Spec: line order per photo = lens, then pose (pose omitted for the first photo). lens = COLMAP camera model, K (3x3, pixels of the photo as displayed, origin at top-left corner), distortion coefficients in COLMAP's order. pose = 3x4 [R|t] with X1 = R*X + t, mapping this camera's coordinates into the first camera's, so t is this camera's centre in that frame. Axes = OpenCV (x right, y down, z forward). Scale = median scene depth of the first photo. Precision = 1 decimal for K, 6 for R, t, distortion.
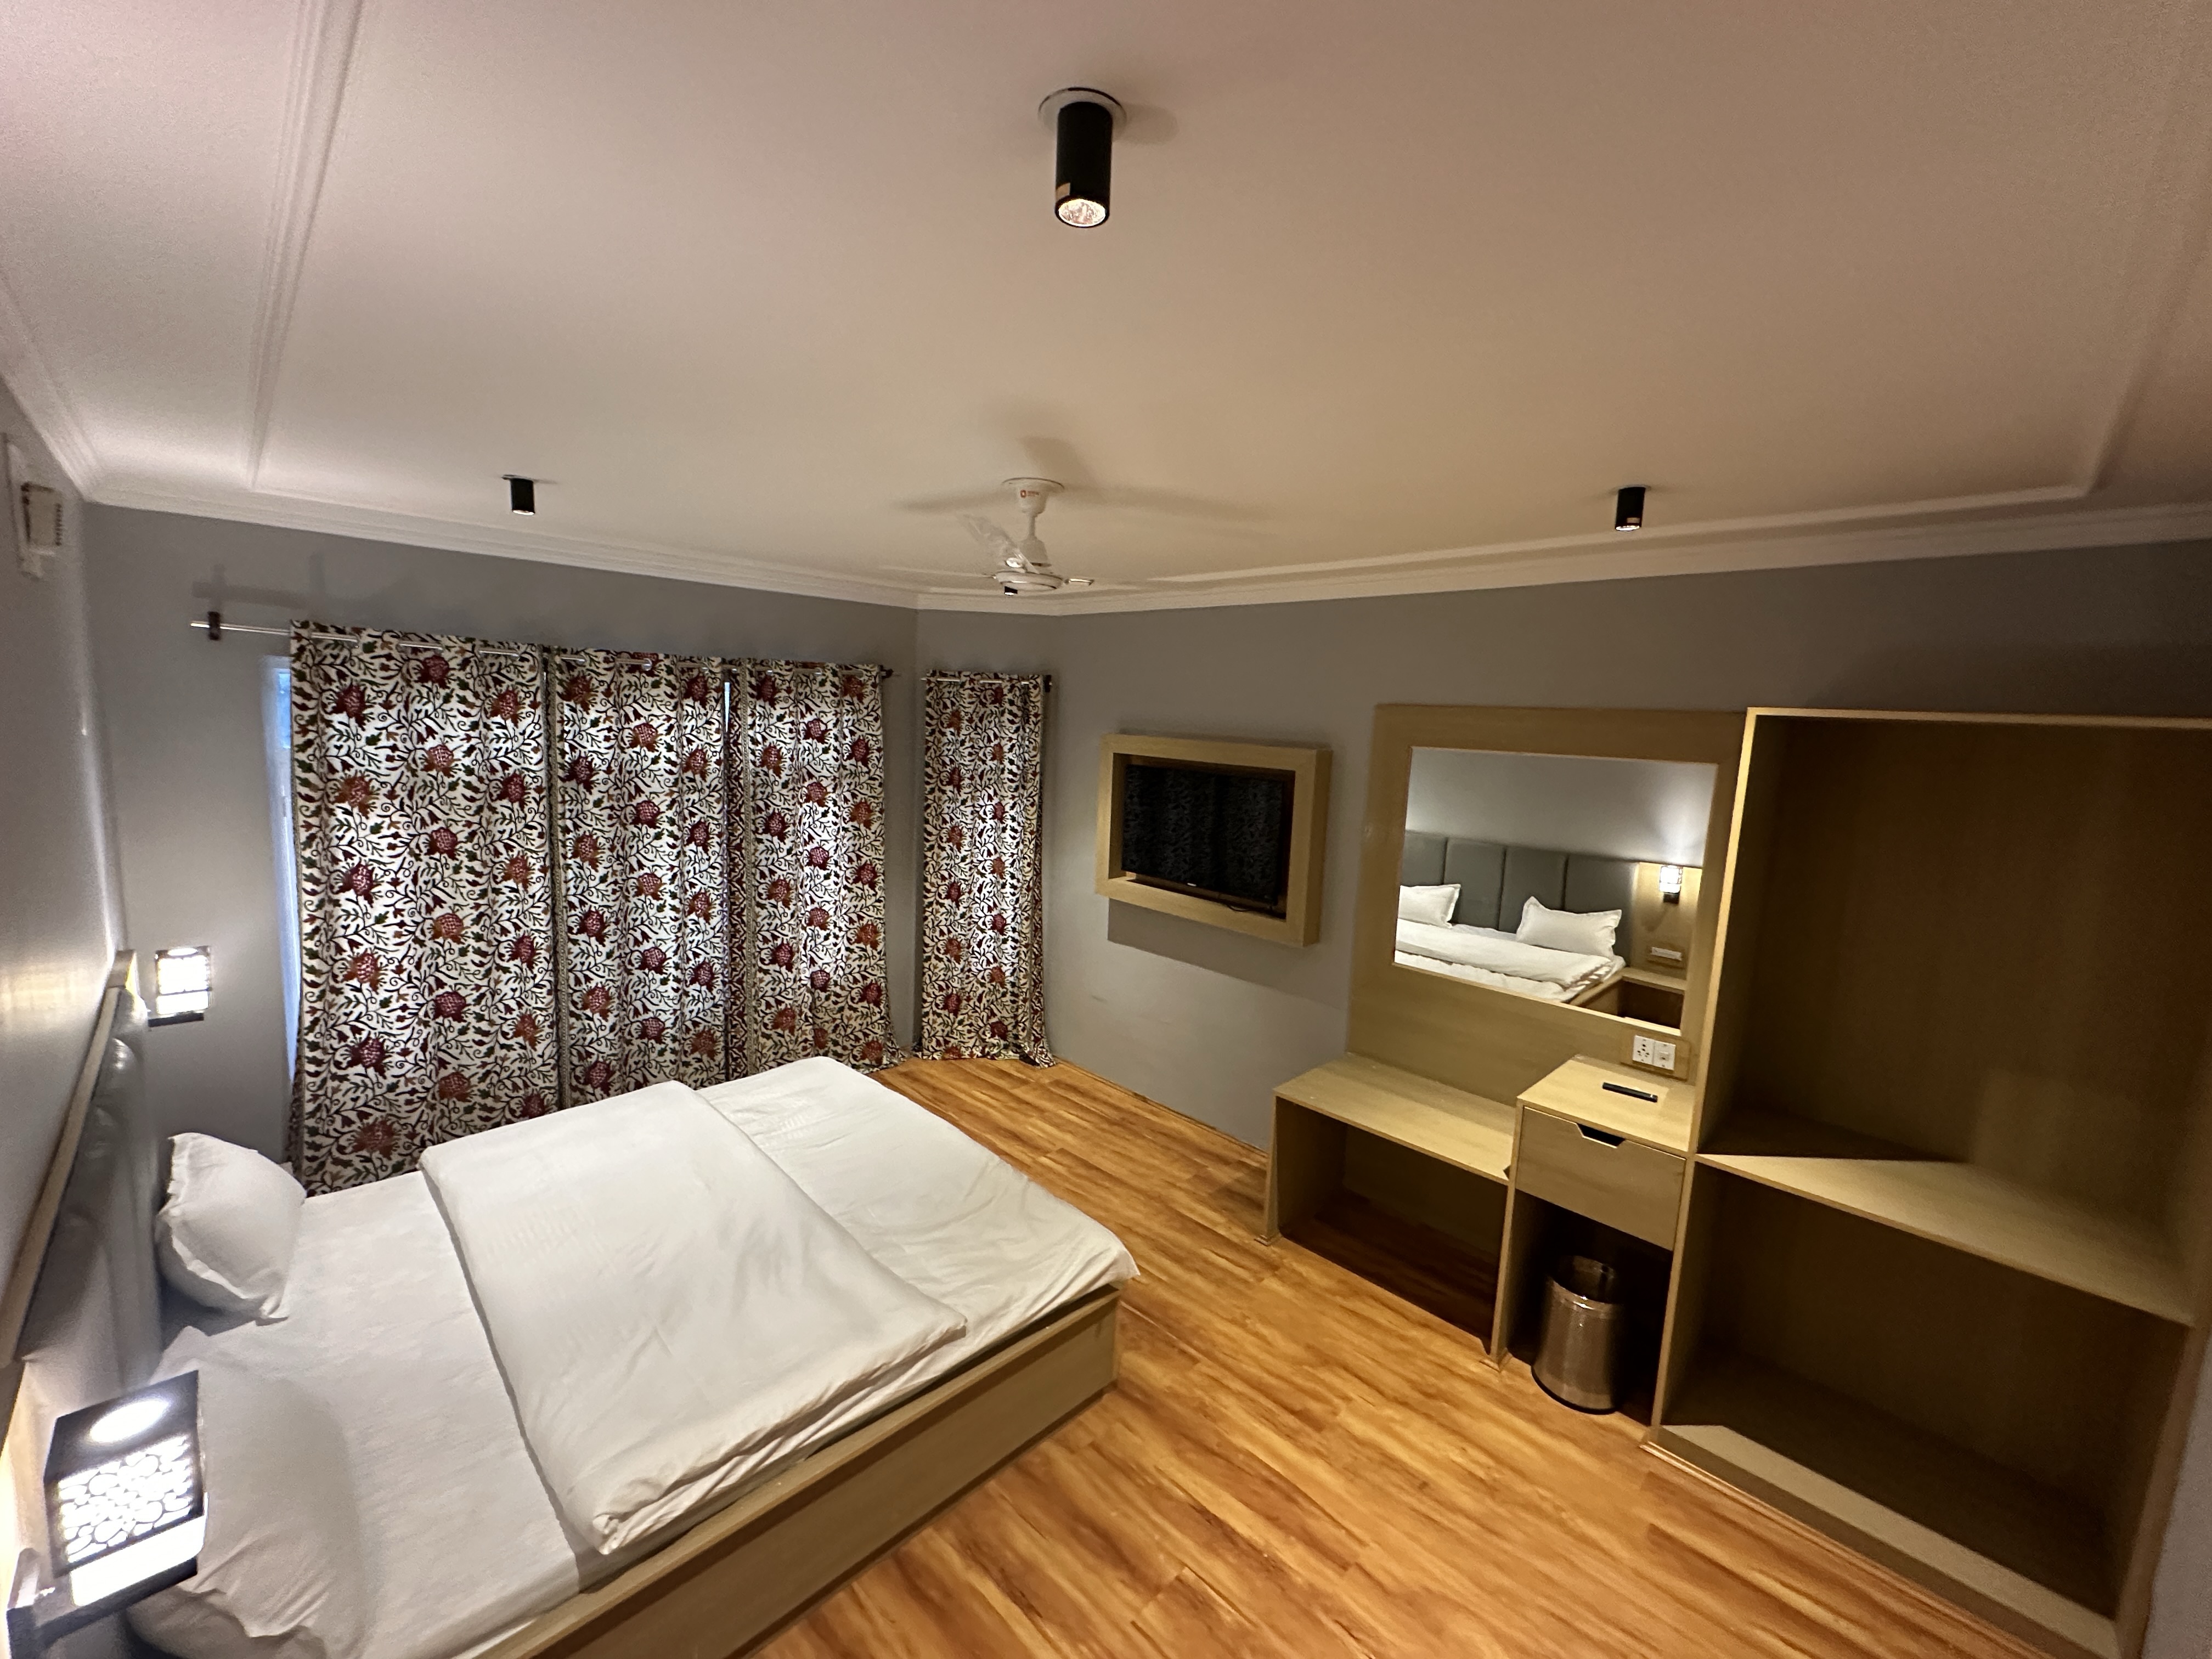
lens RADIAL K [[886.2, 0, 1106.0], [0, 886.2, 829.5], [0, 0, 1]] dist [-0.001108, -0.000089]
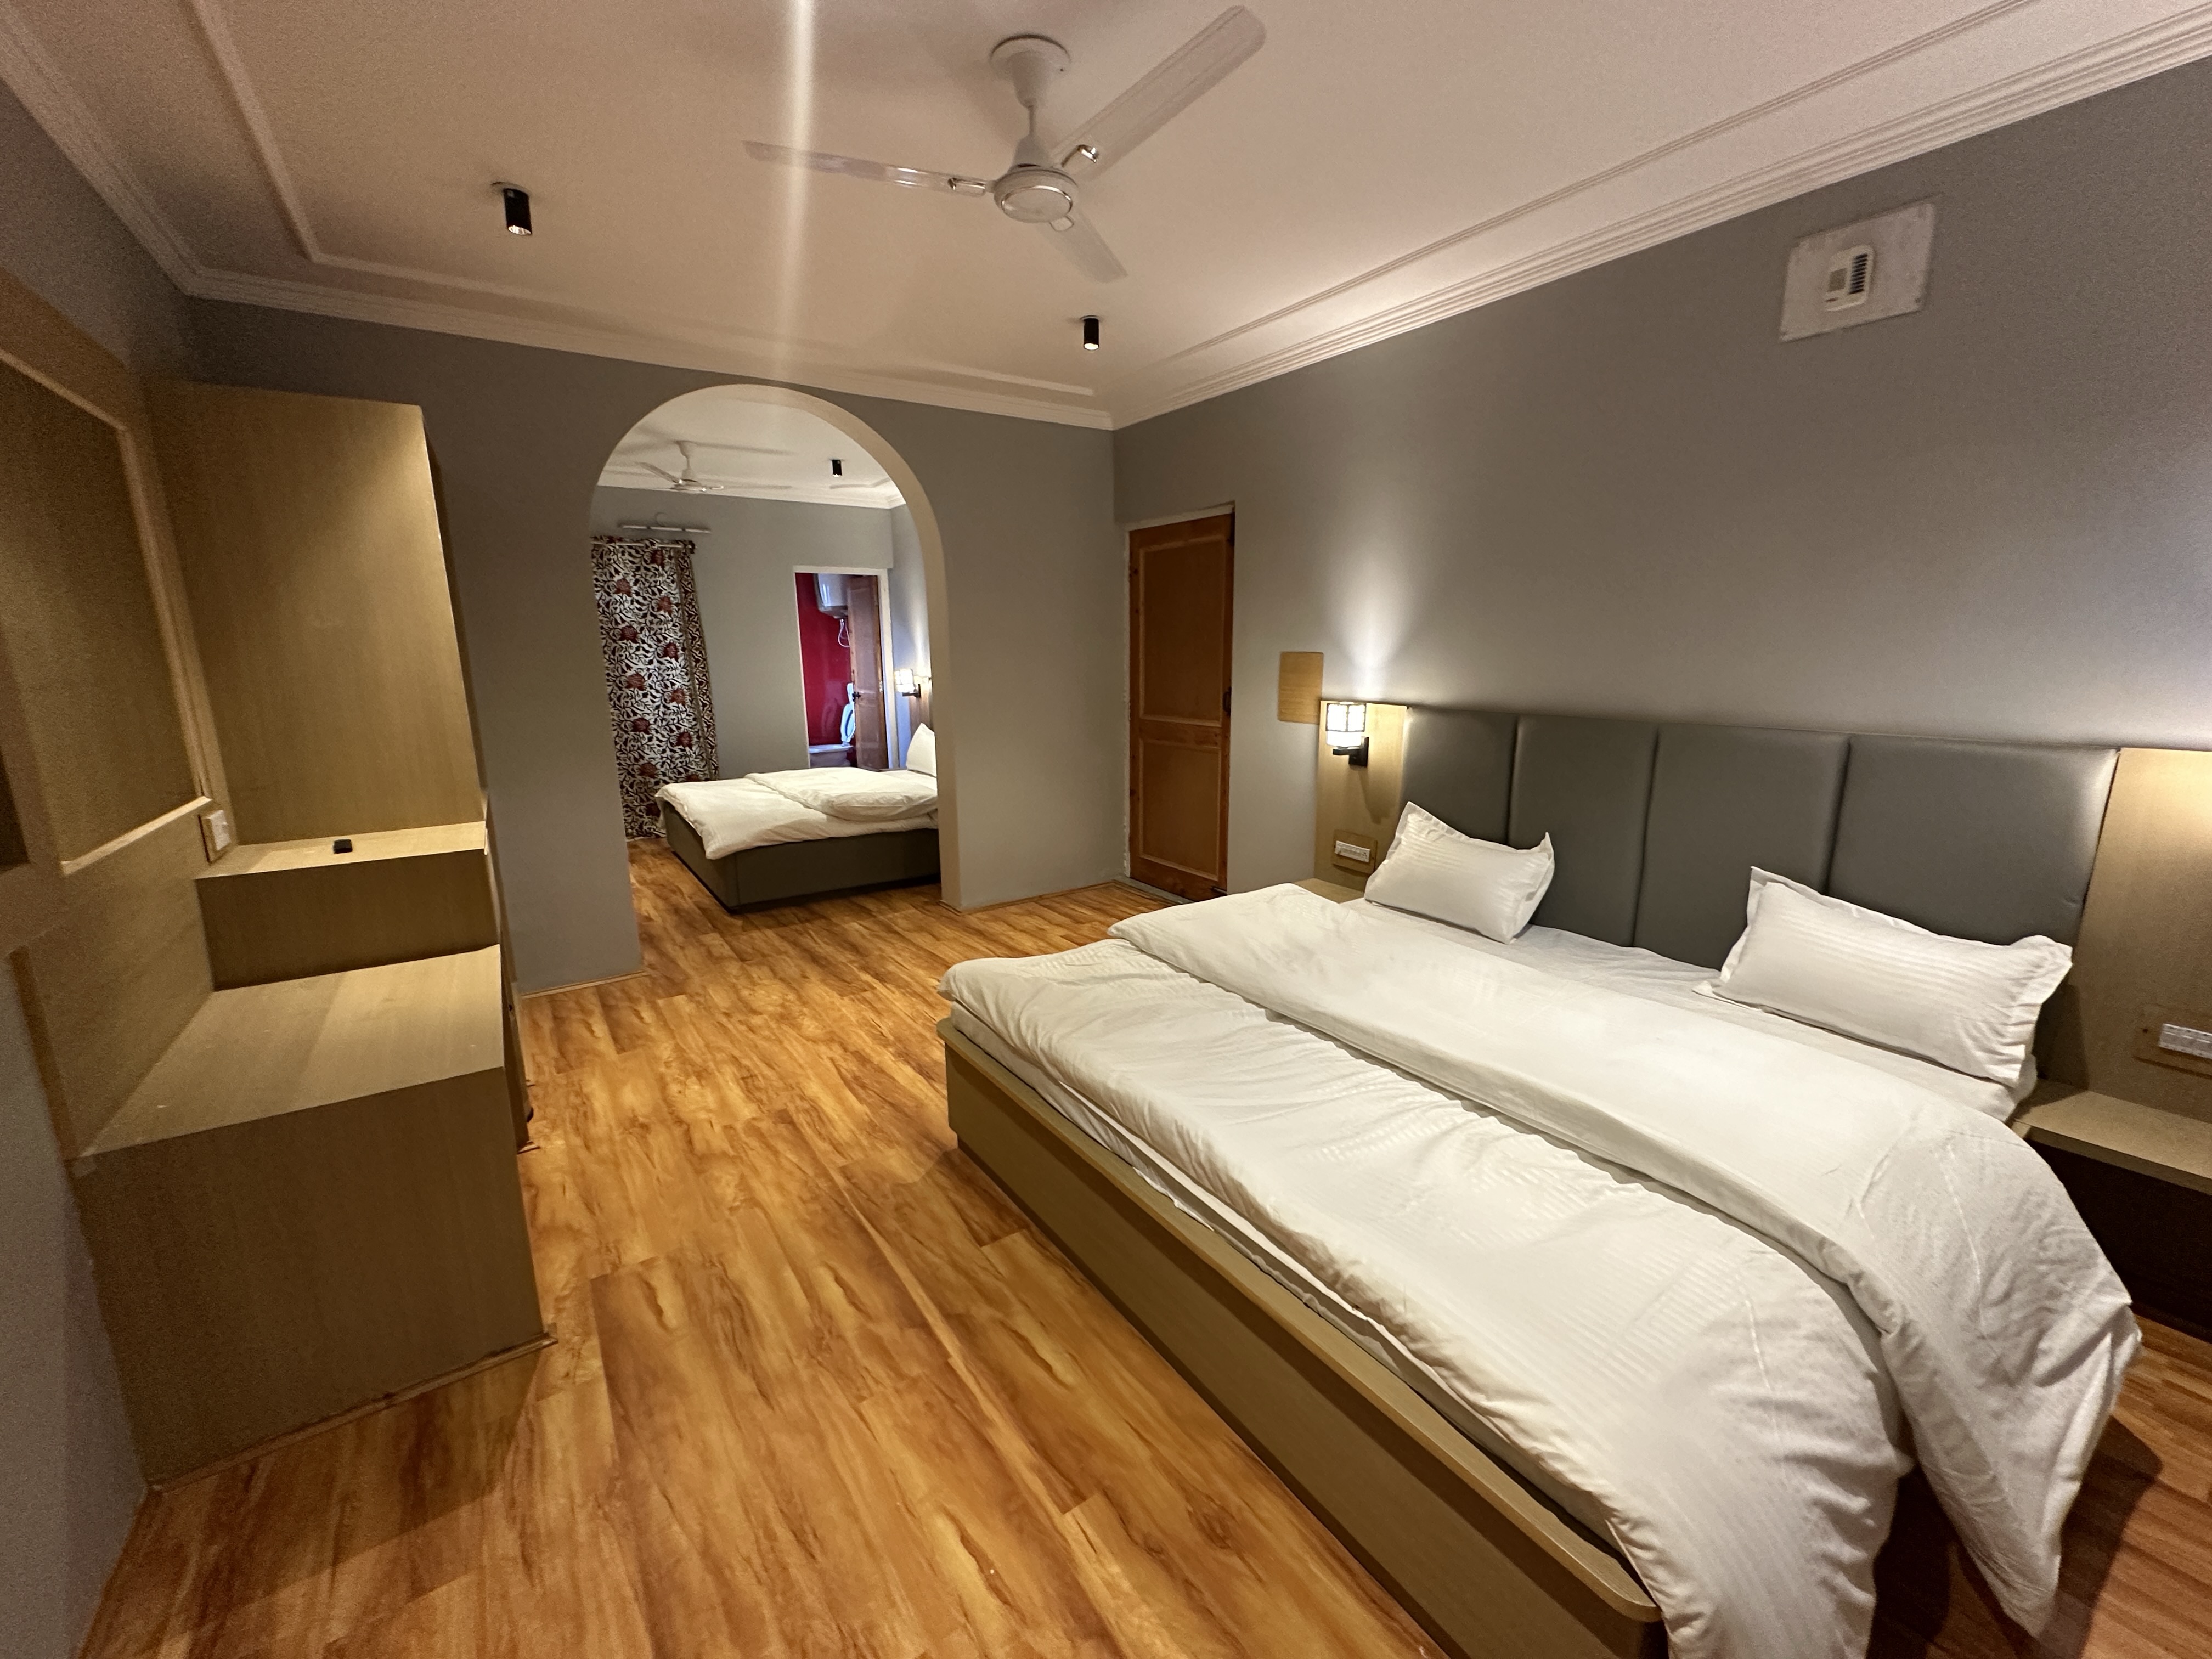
lens RADIAL K [[886.2, 0, 1106.0], [0, 886.2, 829.5], [0, 0, 1]] dist [-0.001108, -0.000089]
pose [[-0.982609, -0.075730, 0.169542, -0.239535], [-0.016475, 0.945009, 0.326629, -0.009708], [-0.184954, 0.318155, -0.929822, 1.422876]]
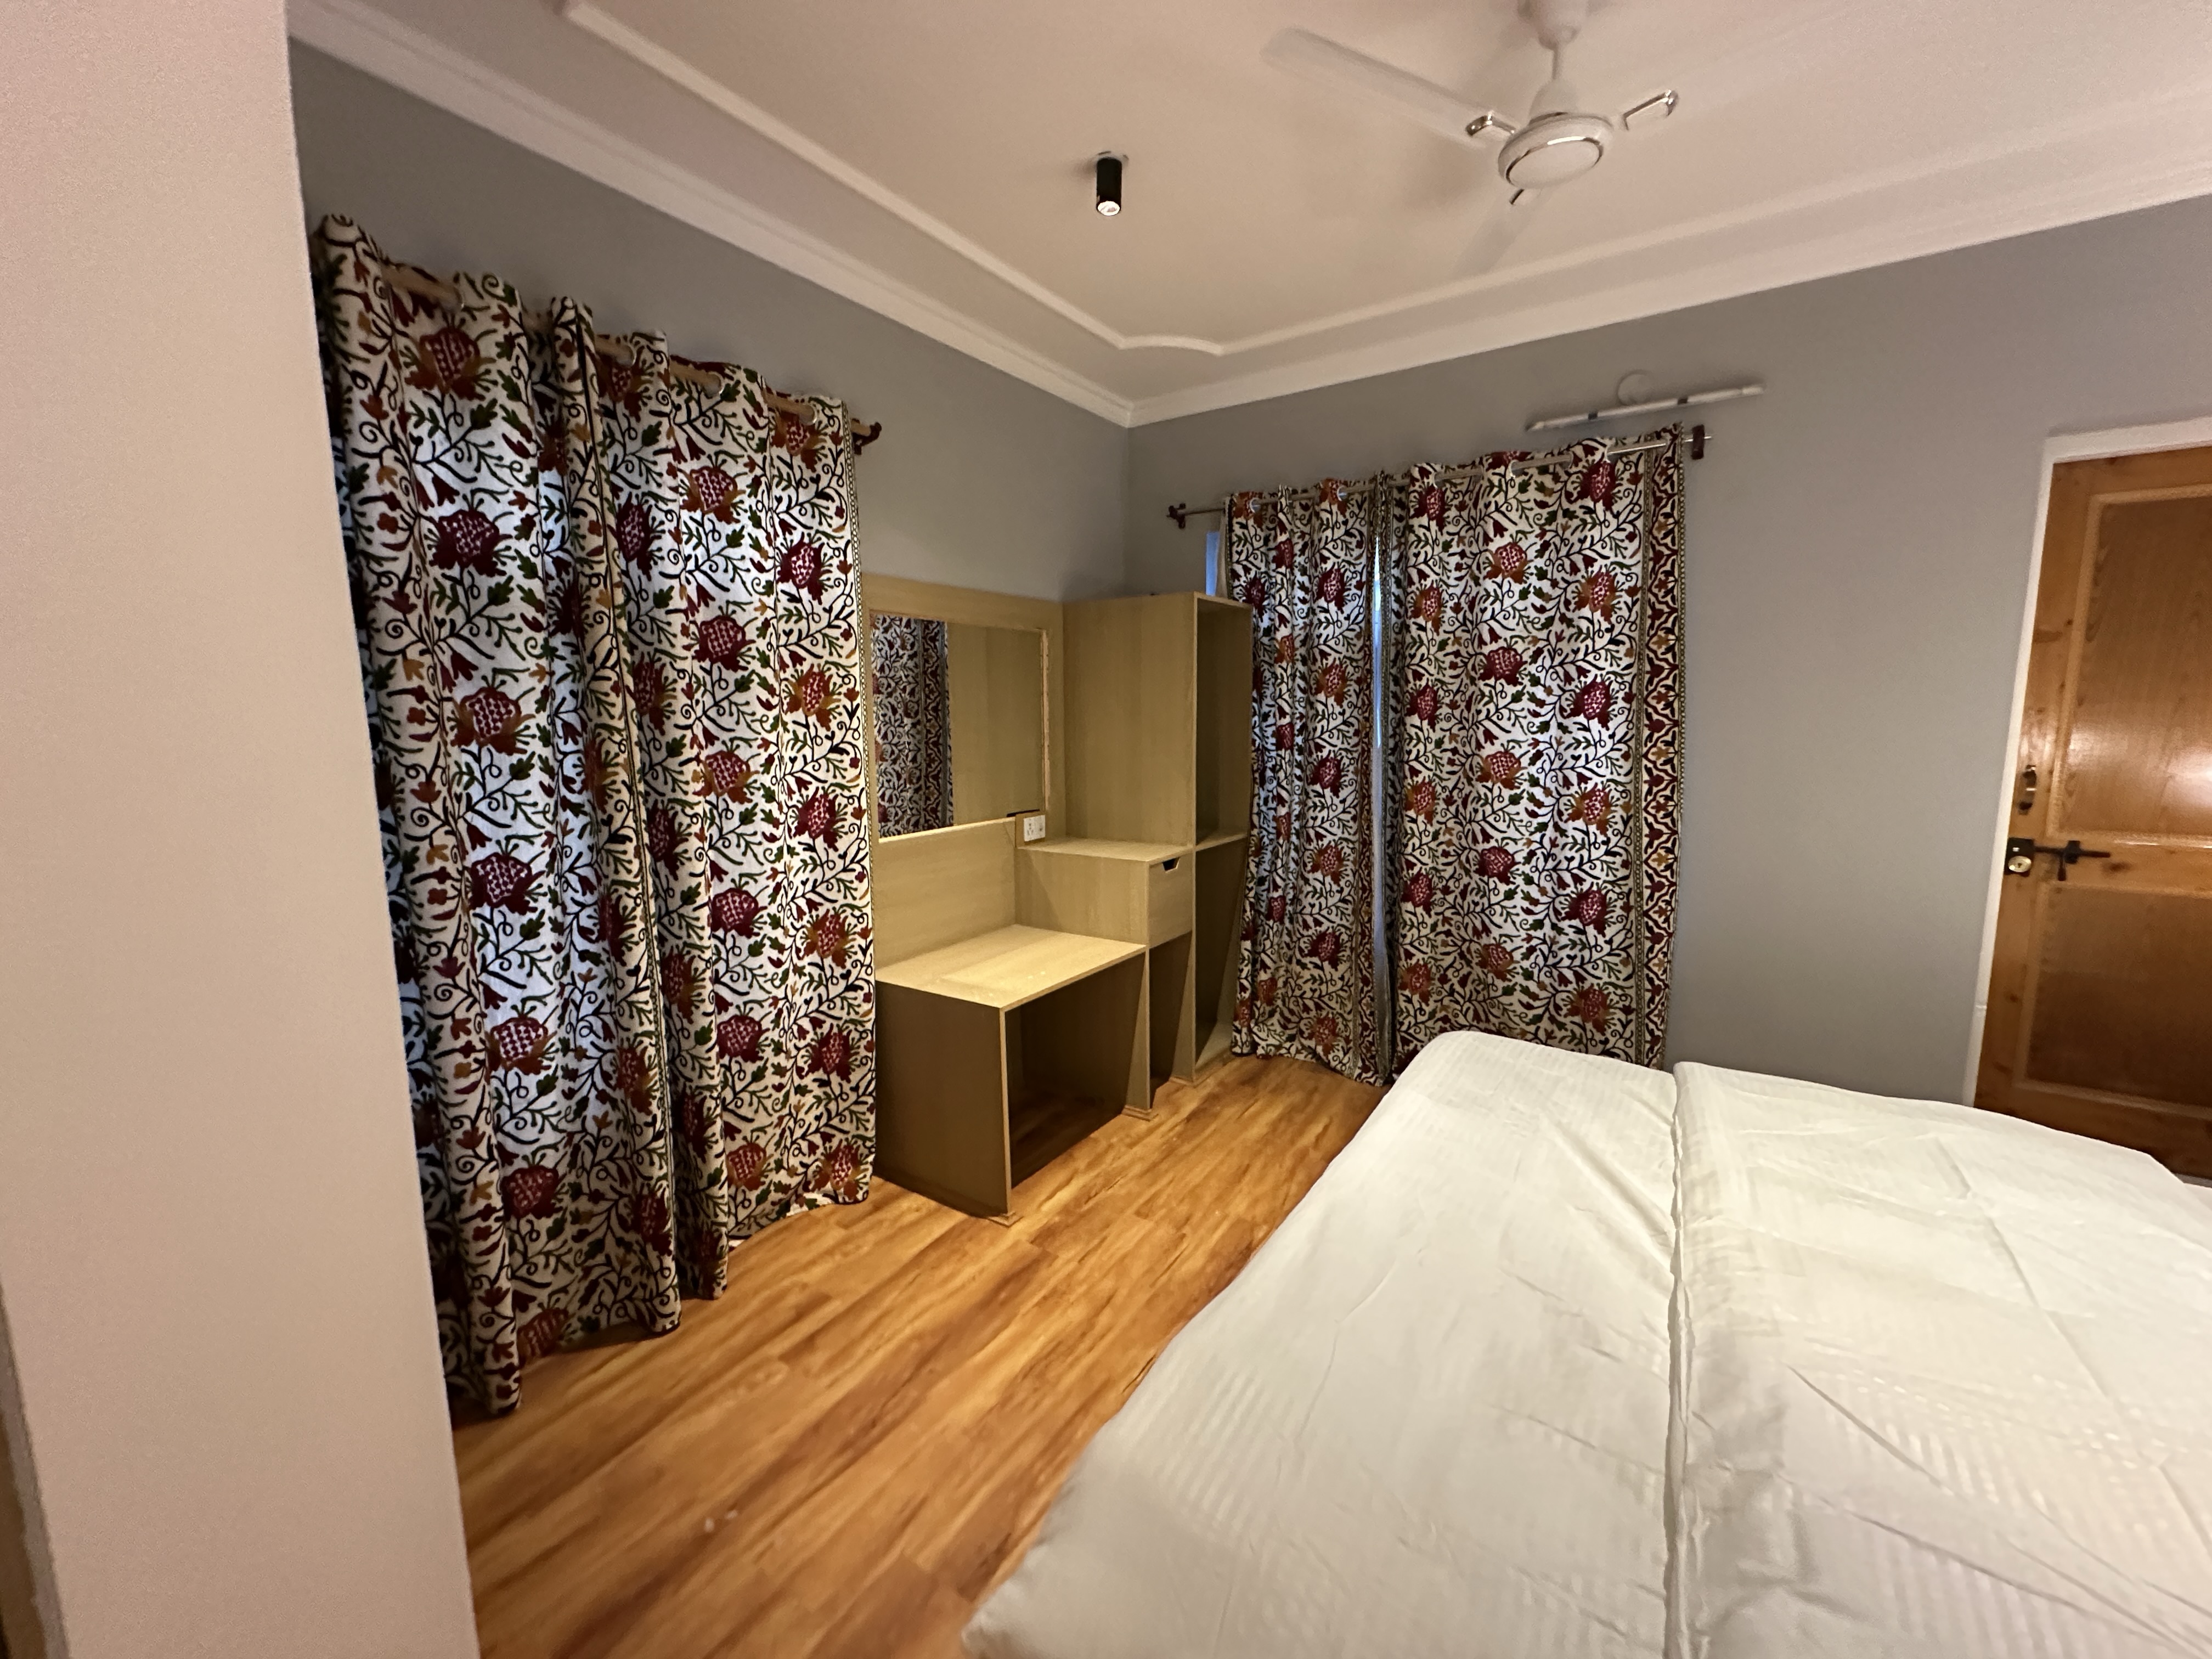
lens RADIAL K [[886.2, 0, 1106.0], [0, 886.2, 829.5], [0, 0, 1]] dist [-0.001108, -0.000089]
pose [[-0.197178, -0.181312, 0.963456, 0.358816], [0.123065, 0.970398, 0.207805, 0.167084], [-0.972613, 0.159542, -0.169028, 0.211210]]
